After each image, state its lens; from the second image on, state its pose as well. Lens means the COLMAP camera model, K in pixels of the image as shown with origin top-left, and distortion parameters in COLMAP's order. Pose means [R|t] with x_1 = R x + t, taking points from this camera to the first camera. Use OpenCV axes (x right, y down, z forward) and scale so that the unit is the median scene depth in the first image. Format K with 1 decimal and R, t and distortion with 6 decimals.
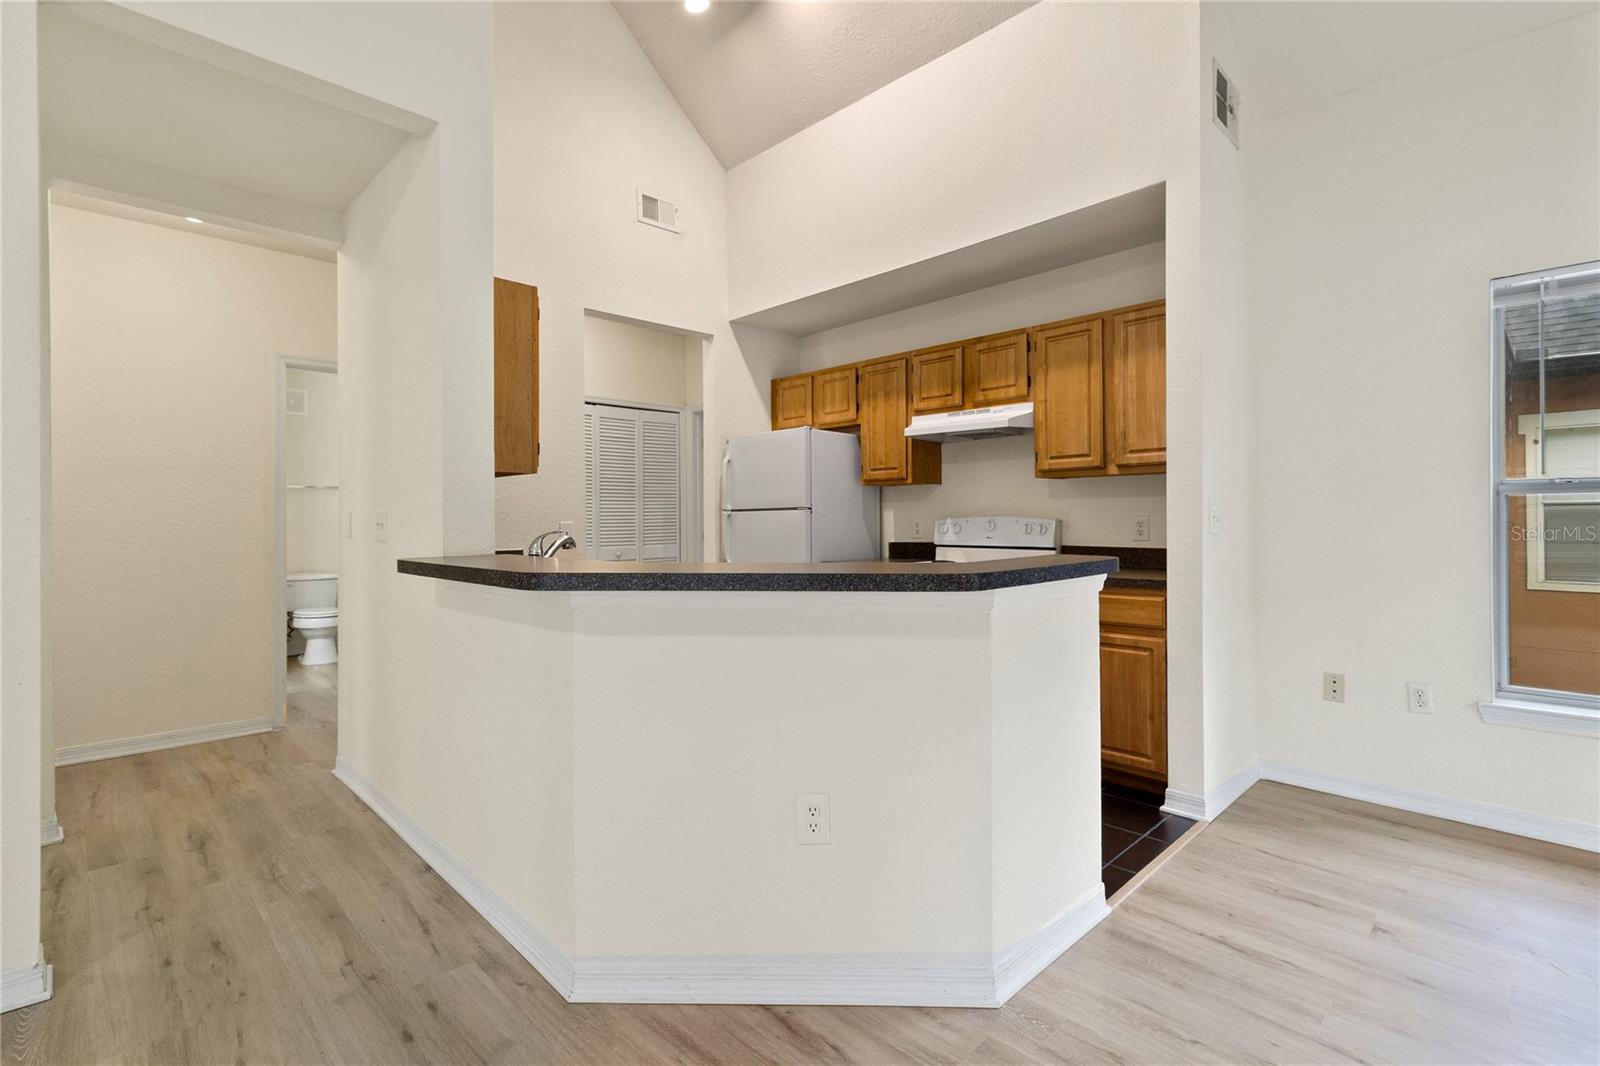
lens RADIAL K [[738.2, 0, 803.0], [0, 738.2, 530.5], [0, 0, 1]] dist [0.004051, -0.001443]
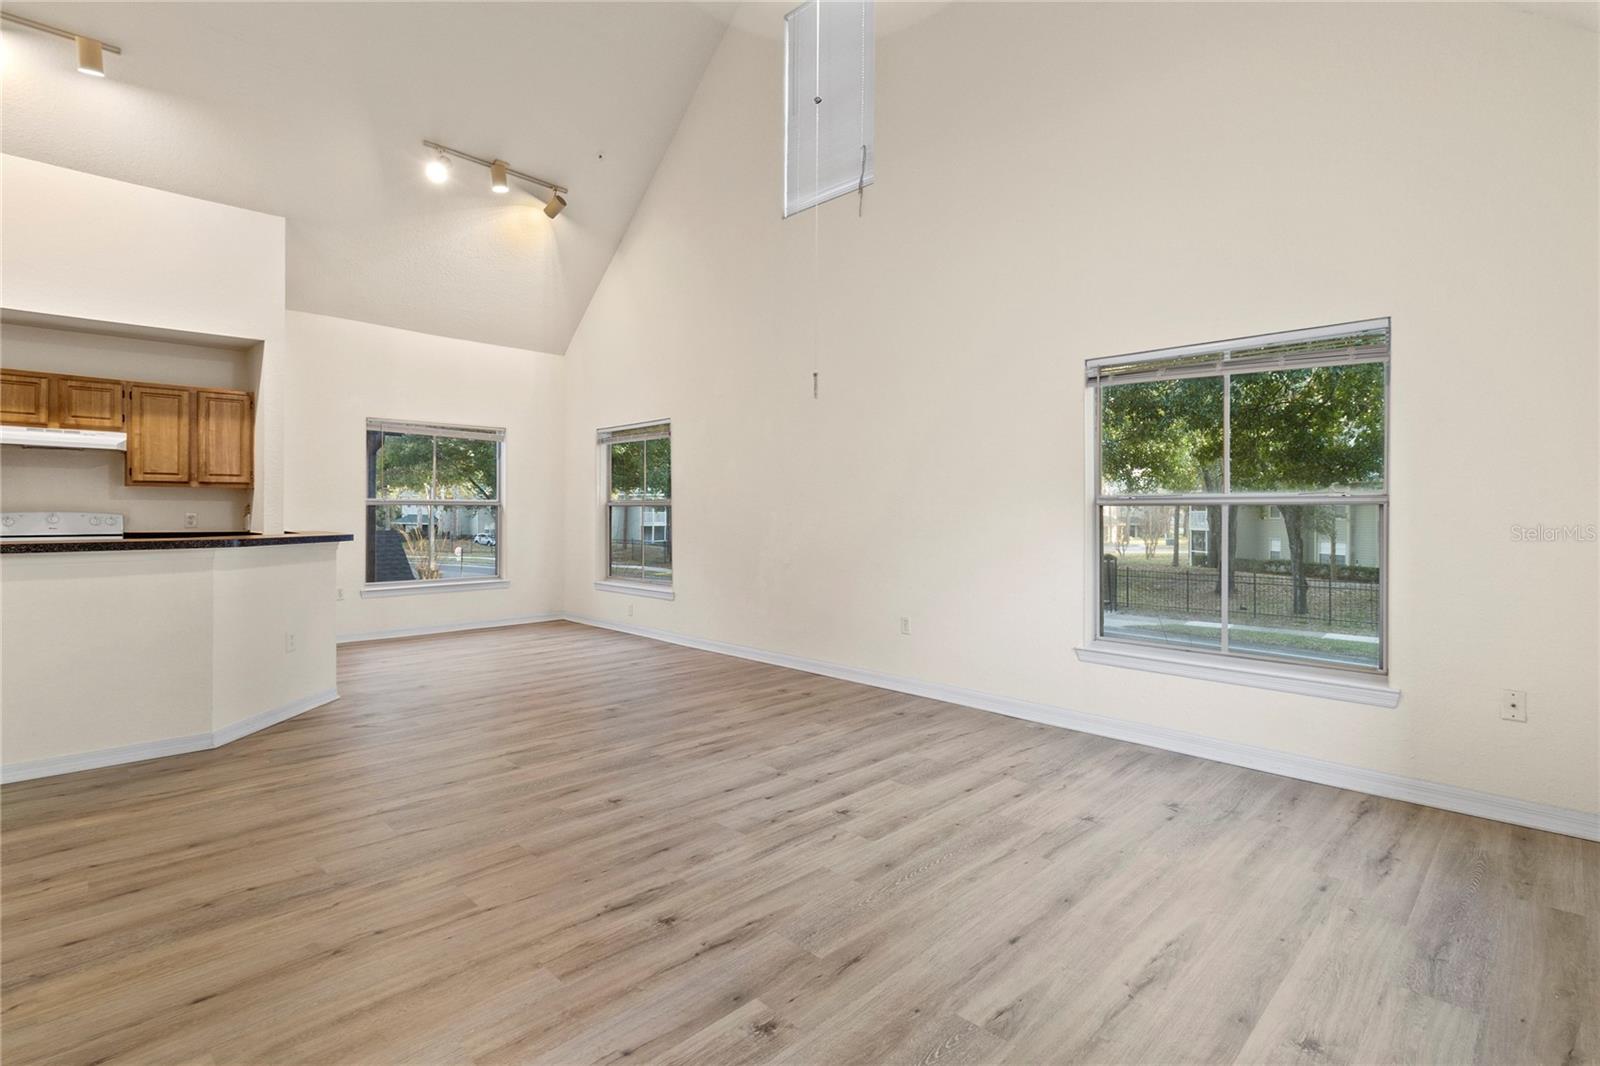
lens RADIAL K [[776.2, 0, 799.0], [0, 776.2, 522.6], [0, 0, 1]] dist [-0.003098, -0.001190]
pose [[0.006267, -0.004118, 0.999972, -1.212365], [0.010868, 0.999933, 0.004050, 0.009380], [-0.999921, 0.010842, 0.006311, -0.327509]]
